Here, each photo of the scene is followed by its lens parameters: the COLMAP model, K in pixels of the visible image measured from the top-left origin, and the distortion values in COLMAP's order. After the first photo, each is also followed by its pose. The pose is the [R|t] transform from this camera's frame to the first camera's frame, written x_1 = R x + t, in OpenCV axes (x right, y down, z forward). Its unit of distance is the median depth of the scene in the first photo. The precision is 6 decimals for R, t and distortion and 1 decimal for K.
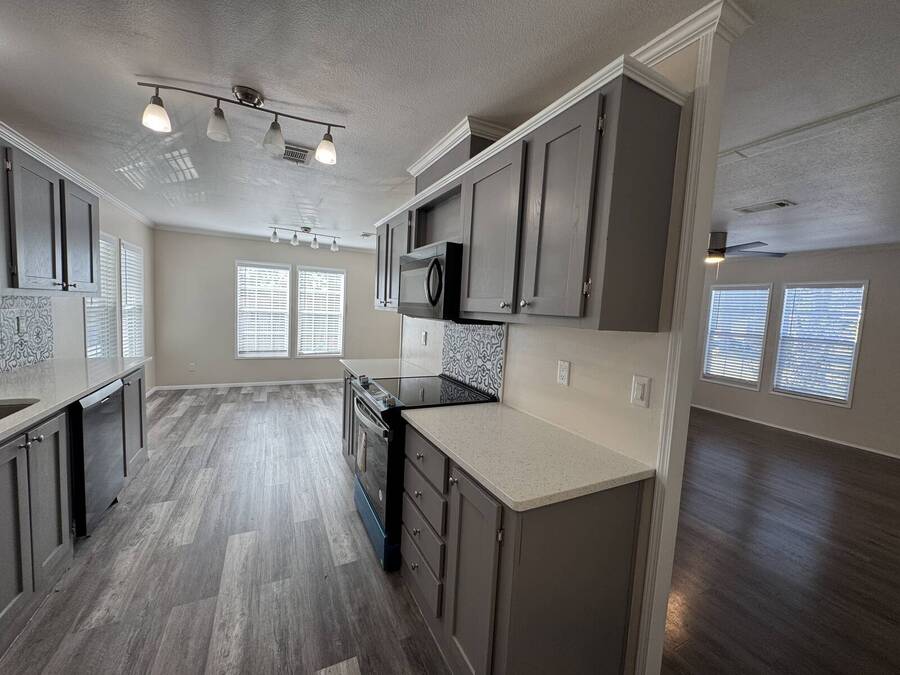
lens RADIAL K [[359.8, 0, 450.0], [0, 359.8, 337.5], [0, 0, 1]] dist [-0.003090, -0.000146]
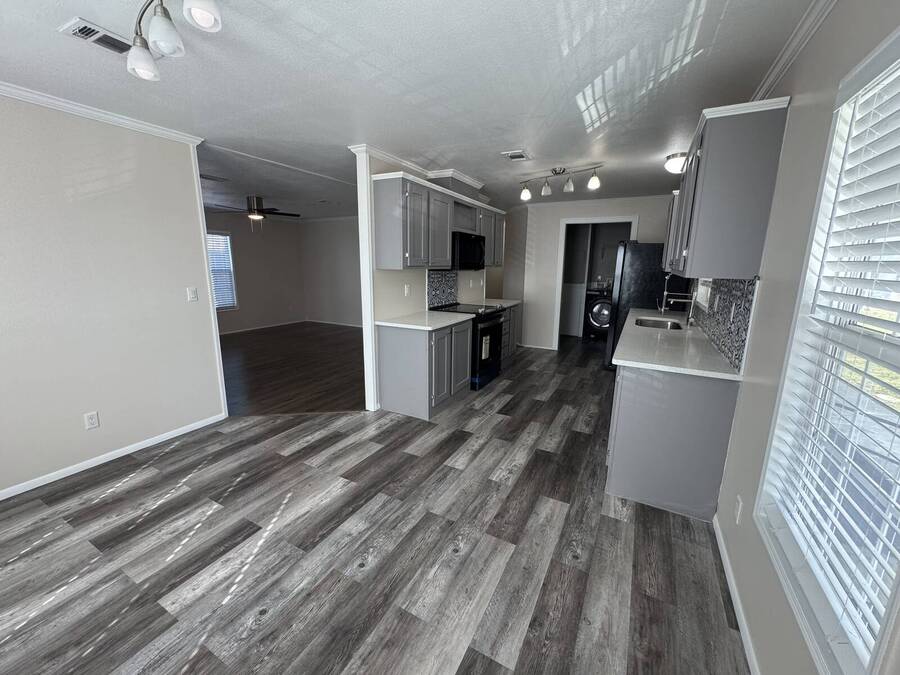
lens RADIAL K [[359.8, 0, 450.0], [0, 359.8, 337.5], [0, 0, 1]] dist [-0.003090, -0.000146]
pose [[-0.573021, -0.221759, 0.788968, -0.836581], [0.026231, 0.957239, 0.288107, -0.138774], [-0.819121, 0.185786, -0.542701, 1.147075]]
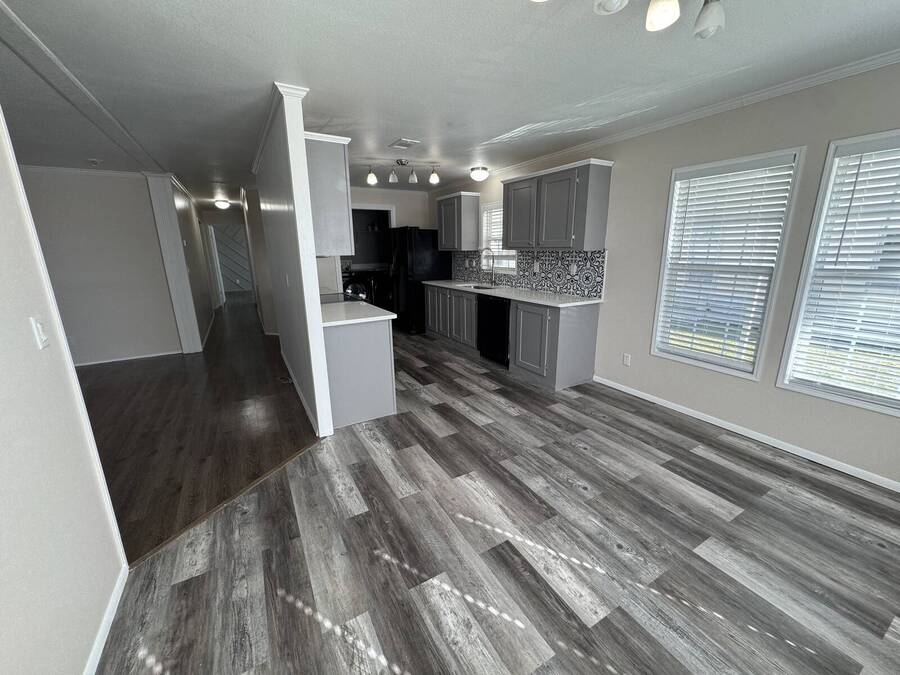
lens RADIAL K [[359.8, 0, 450.0], [0, 359.8, 337.5], [0, 0, 1]] dist [-0.003090, -0.000146]
pose [[-0.997743, -0.022834, -0.063140, -0.297643], [-0.041797, 0.947193, 0.317928, -0.132682], [0.052546, 0.319850, -0.946010, 1.452788]]
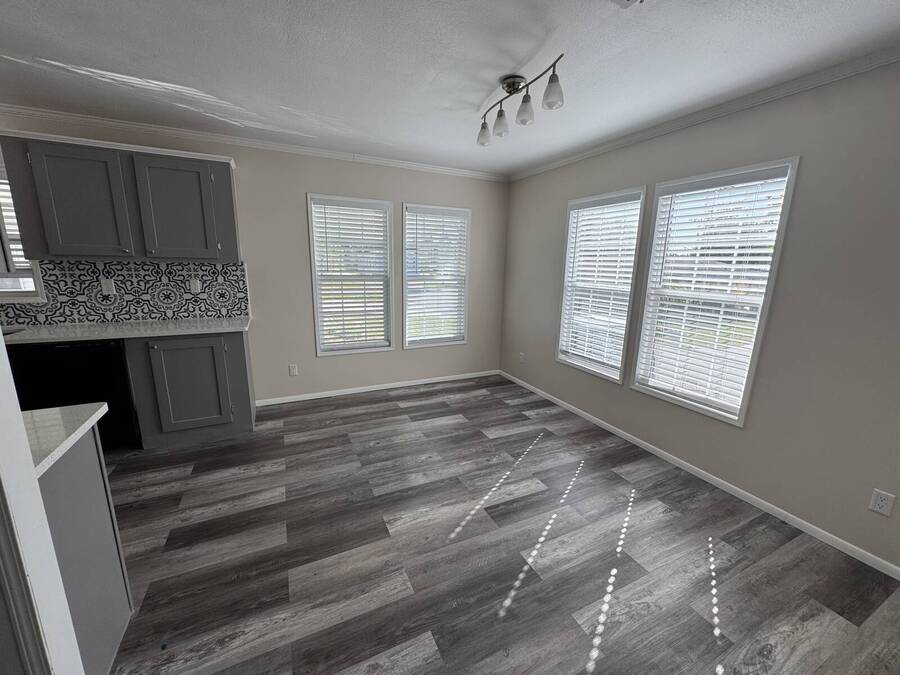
lens RADIAL K [[359.8, 0, 450.0], [0, 359.8, 337.5], [0, 0, 1]] dist [-0.003090, -0.000146]
pose [[-0.016278, 0.157820, -0.987334, 0.052108], [-0.102867, 0.981960, 0.158657, -0.084899], [0.994562, 0.104147, 0.000250, 1.069937]]
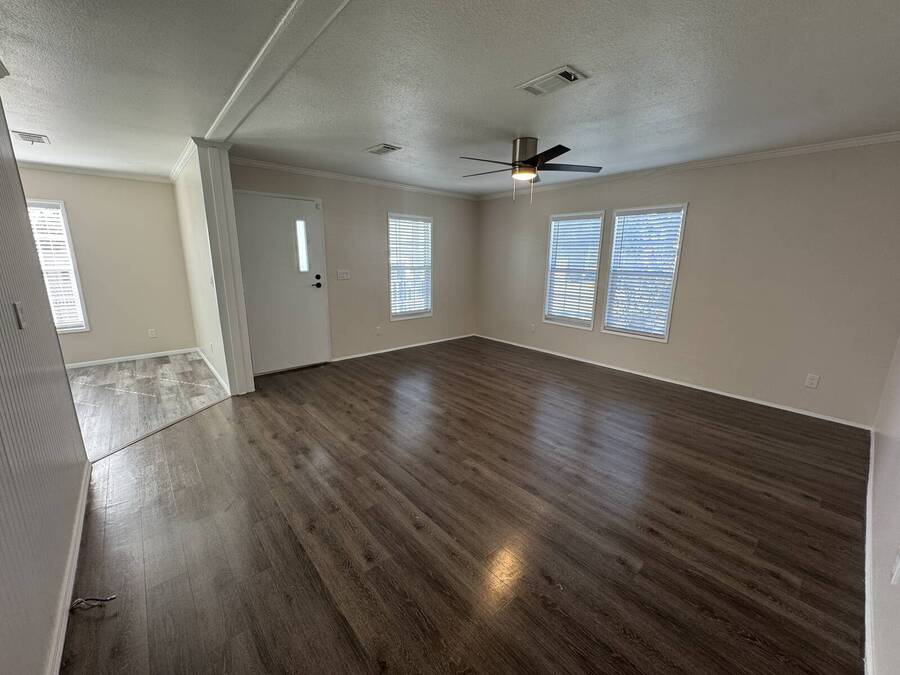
lens RADIAL K [[359.8, 0, 450.0], [0, 359.8, 337.5], [0, 0, 1]] dist [-0.003090, -0.000146]
pose [[0.967265, -0.095805, 0.234988, 0.333278], [0.059806, 0.985975, 0.155808, -0.000670], [-0.246620, -0.136654, 0.959429, 0.222294]]
